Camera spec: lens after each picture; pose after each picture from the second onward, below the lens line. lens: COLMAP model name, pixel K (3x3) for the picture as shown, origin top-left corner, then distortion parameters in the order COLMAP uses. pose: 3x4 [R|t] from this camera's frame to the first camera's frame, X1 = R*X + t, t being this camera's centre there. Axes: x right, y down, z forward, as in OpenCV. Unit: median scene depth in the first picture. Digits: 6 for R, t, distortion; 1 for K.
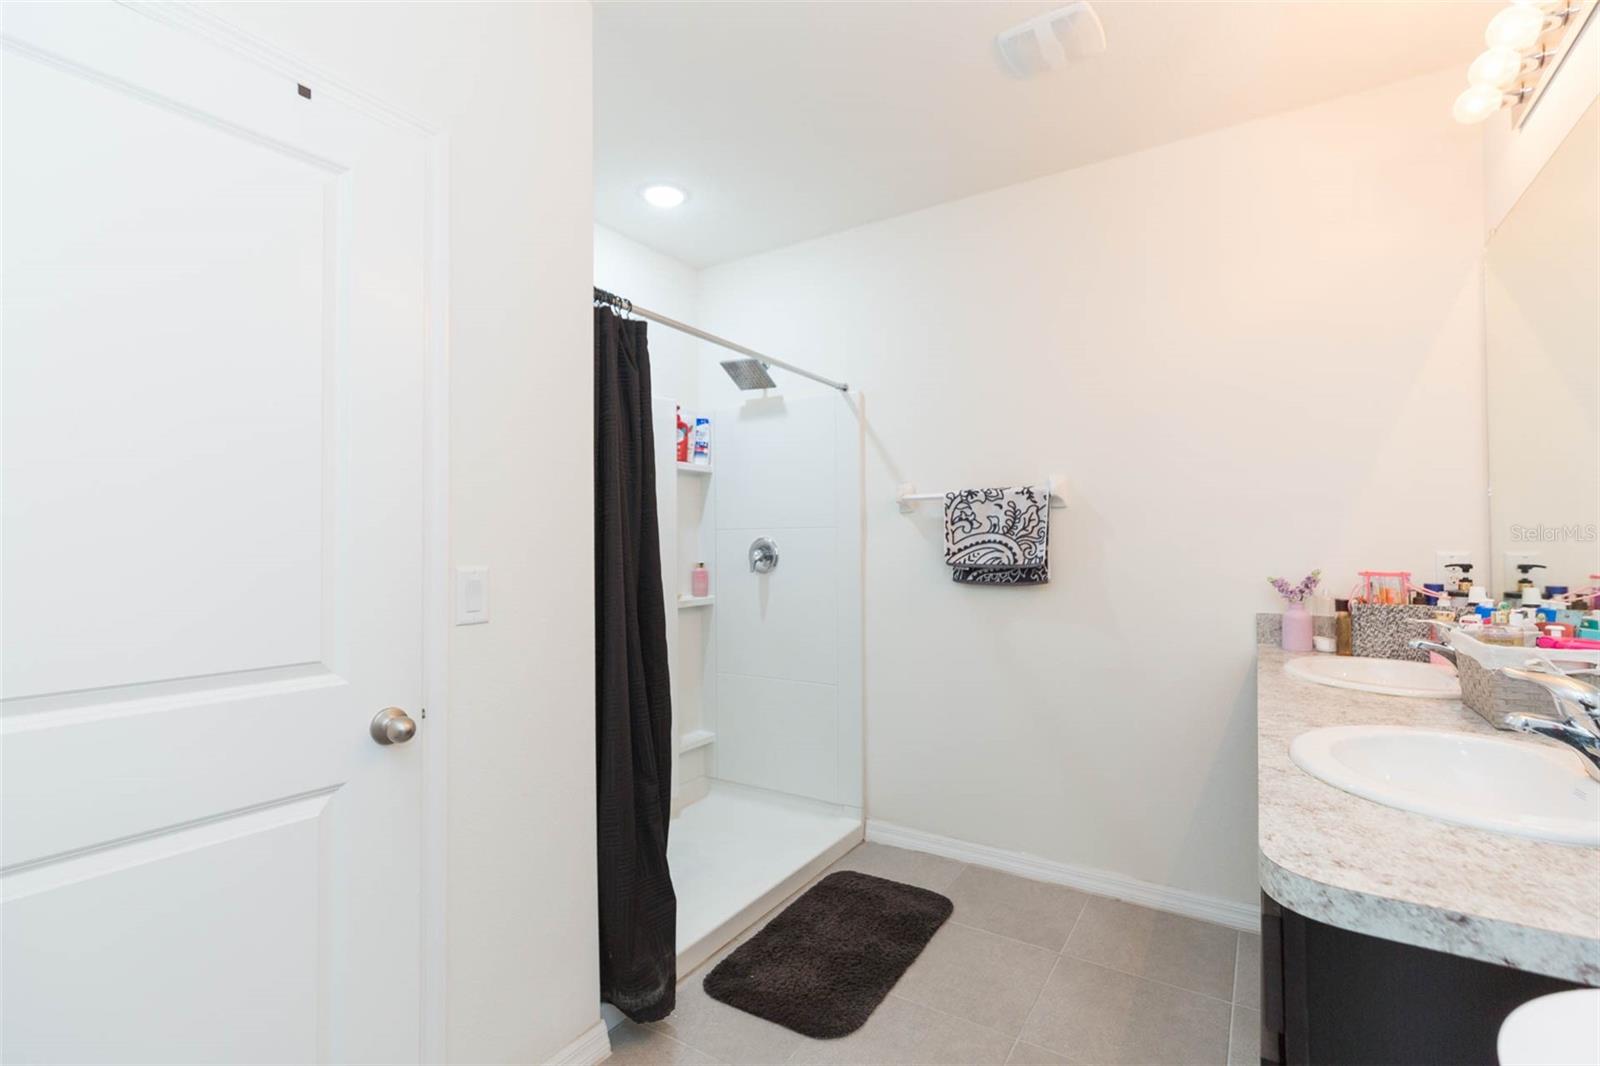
lens RADIAL K [[713.6, 0, 799.4], [0, 713.6, 537.6], [0, 0, 1]] dist [0.004809, -0.000766]
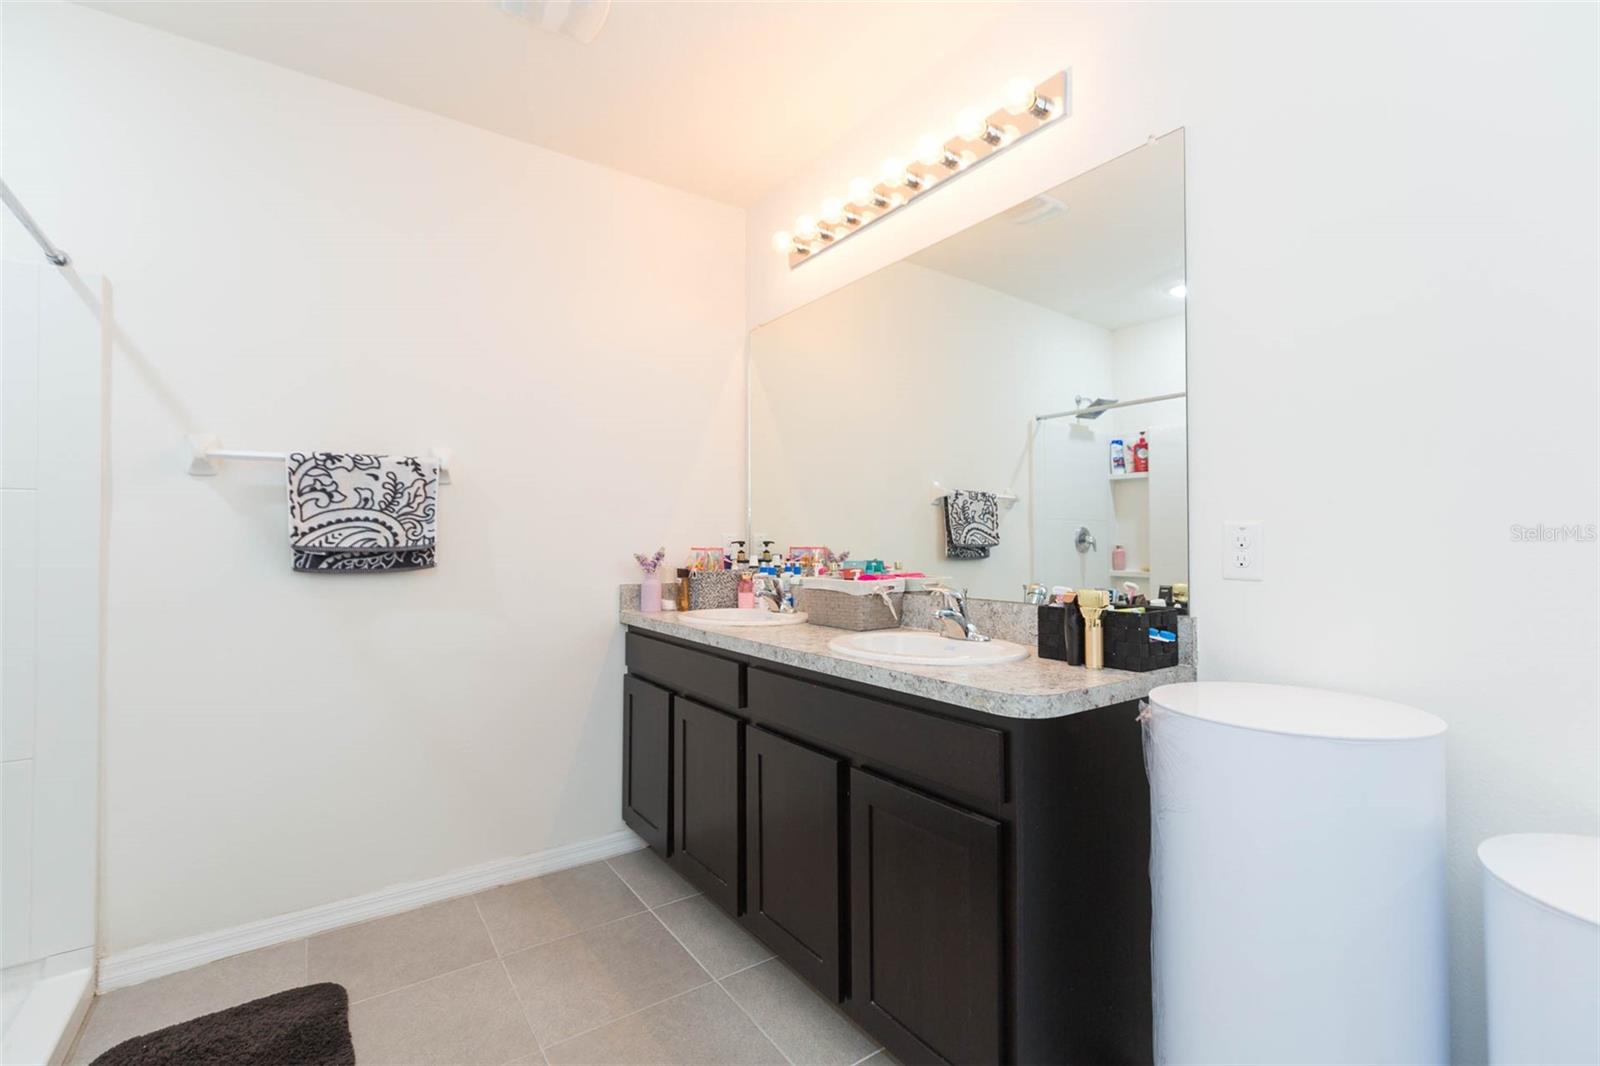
lens RADIAL K [[713.6, 0, 795.1], [0, 713.6, 534.0], [0, 0, 1]] dist [0.004809, -0.000766]
pose [[0.393403, 0.015070, 0.919243, -0.287710], [-0.007931, 0.999884, -0.012998, 0.029271], [-0.919332, -0.002177, 0.393477, 0.225806]]
